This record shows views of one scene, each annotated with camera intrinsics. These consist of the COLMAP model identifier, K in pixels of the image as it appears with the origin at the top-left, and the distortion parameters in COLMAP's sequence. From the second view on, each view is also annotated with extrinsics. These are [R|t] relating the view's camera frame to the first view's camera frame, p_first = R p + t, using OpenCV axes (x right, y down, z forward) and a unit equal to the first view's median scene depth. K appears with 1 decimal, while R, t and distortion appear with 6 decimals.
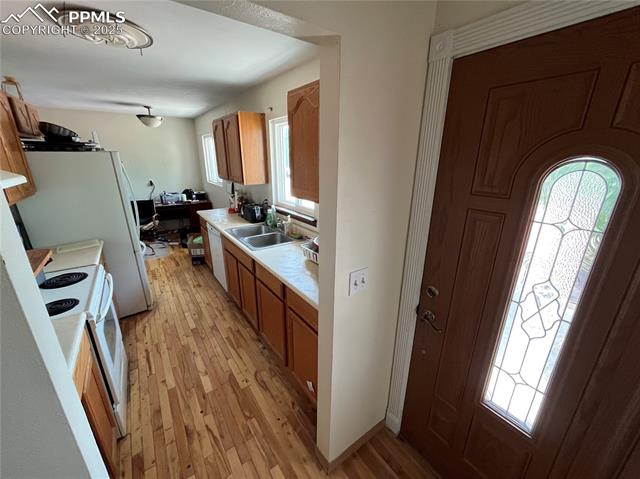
lens RADIAL K [[257.9, 0, 320.4], [0, 257.9, 239.6], [0, 0, 1]] dist [-0.006856, 0.001355]
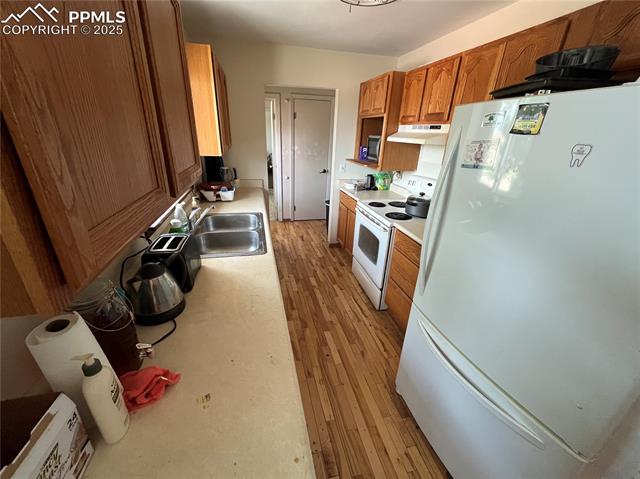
lens RADIAL K [[257.9, 0, 319.8], [0, 257.9, 239.0], [0, 0, 1]] dist [-0.006856, 0.001355]
pose [[-0.924685, -0.180799, 0.335065, -0.903149], [0.079310, 0.769279, 0.633971, -0.544247], [-0.372380, 0.612798, -0.697002, 1.818064]]
